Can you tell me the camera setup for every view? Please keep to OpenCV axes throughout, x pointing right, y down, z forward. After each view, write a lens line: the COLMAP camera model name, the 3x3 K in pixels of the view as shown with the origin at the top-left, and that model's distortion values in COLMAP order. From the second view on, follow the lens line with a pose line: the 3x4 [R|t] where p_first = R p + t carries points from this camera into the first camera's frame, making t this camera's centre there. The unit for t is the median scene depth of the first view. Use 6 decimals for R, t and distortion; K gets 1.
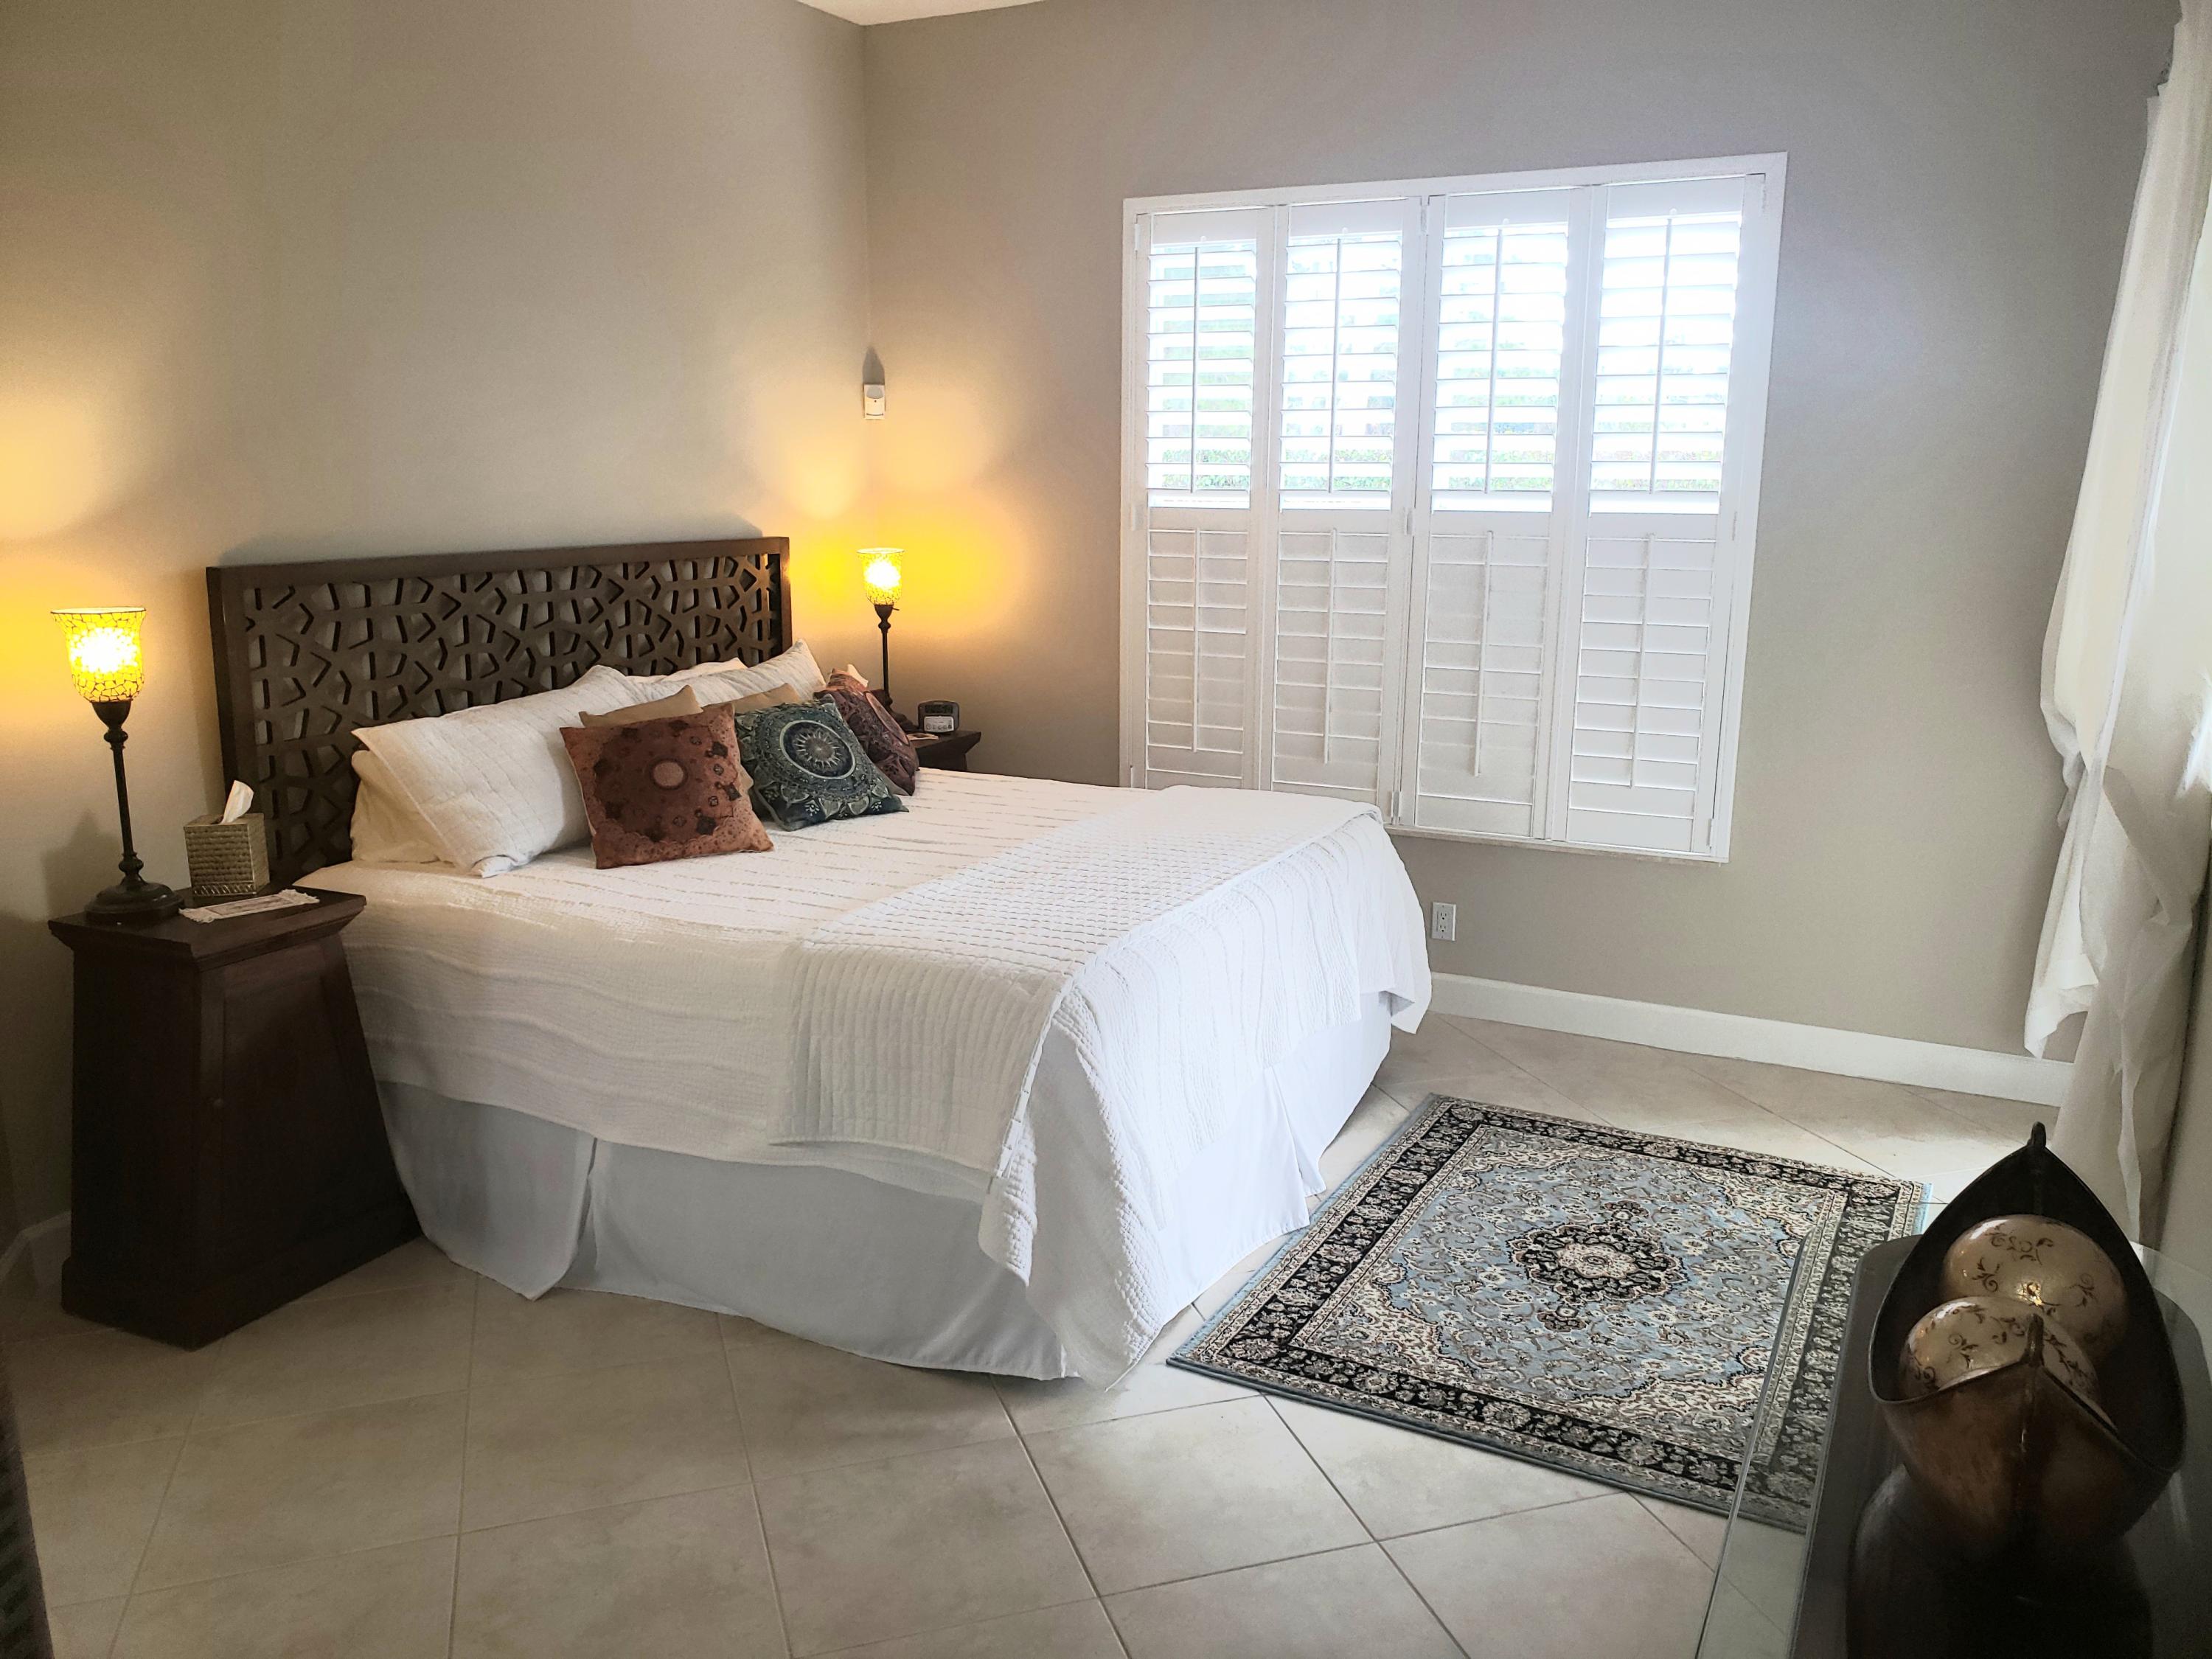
lens RADIAL K [[1715.8, 0, 1097.6], [0, 1715.8, 844.0], [0, 0, 1]] dist [0.008087, -0.012951]
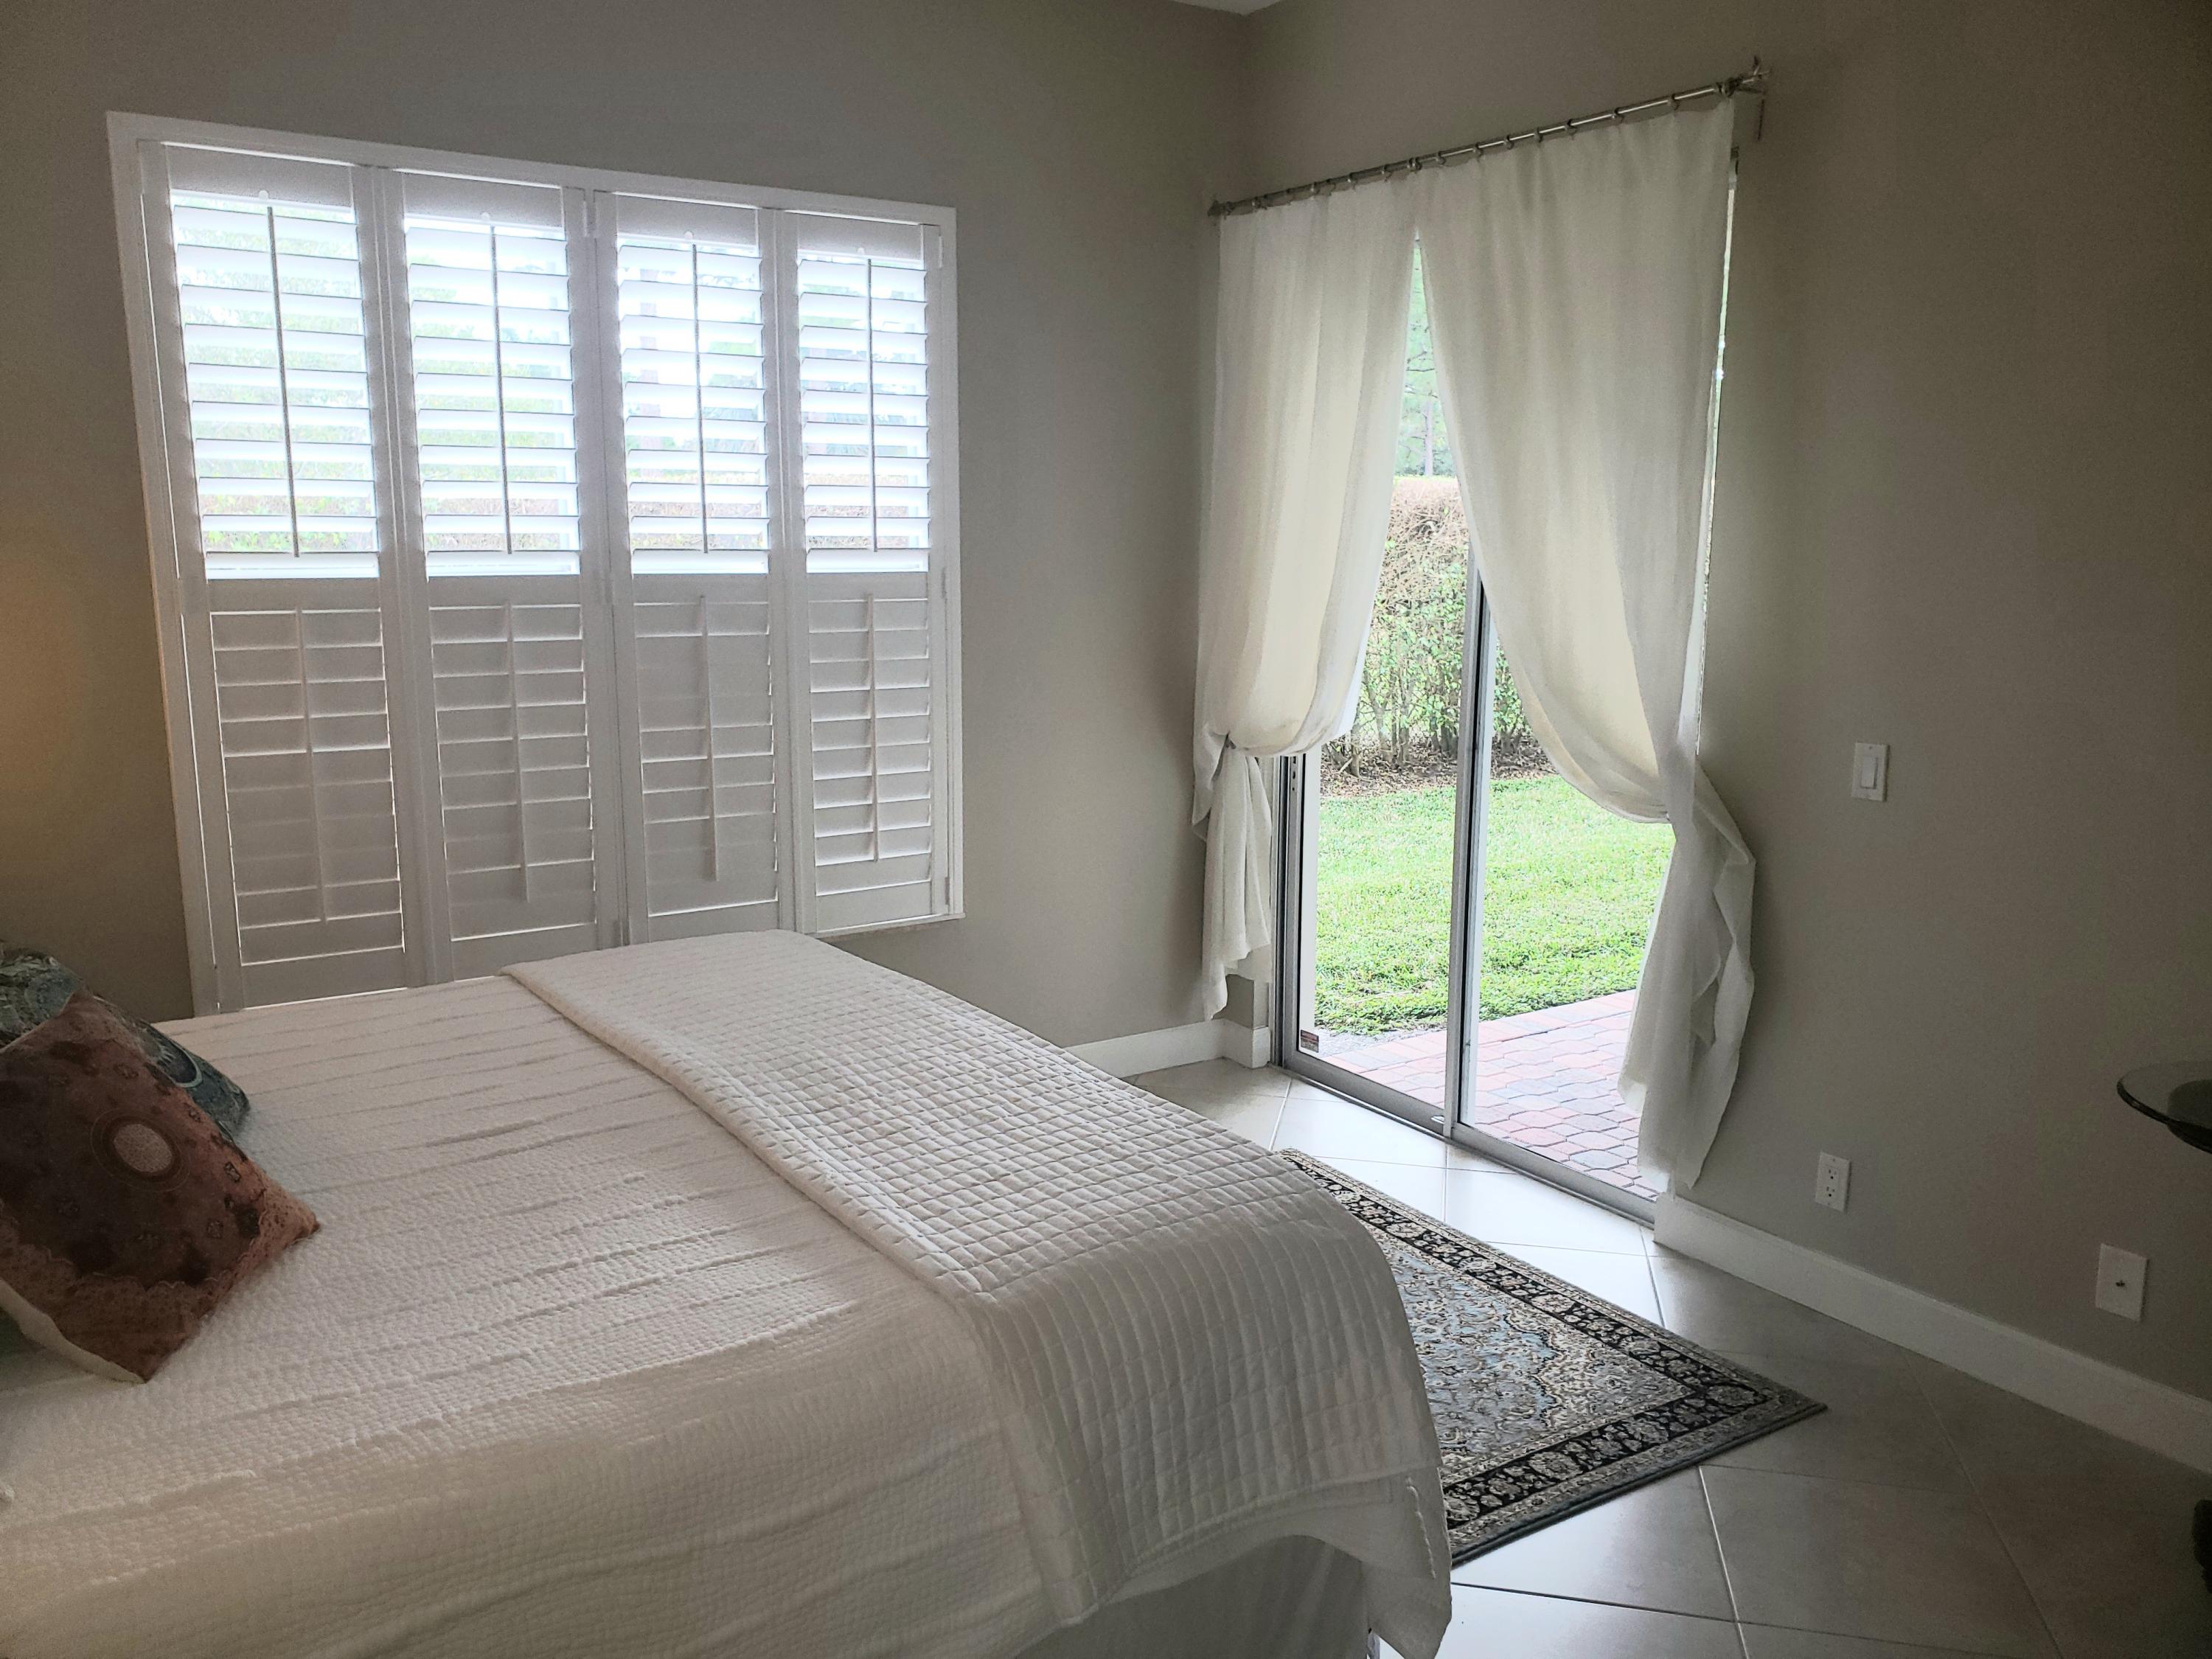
lens RADIAL K [[1715.8, 0, 1099.9], [0, 1715.8, 820.4], [0, 0, 1]] dist [0.008087, -0.012951]
pose [[0.488917, -0.148933, 0.859523, -0.563244], [0.182188, 0.981022, 0.066353, -0.123219], [-0.853093, 0.124154, 0.506772, 0.539863]]
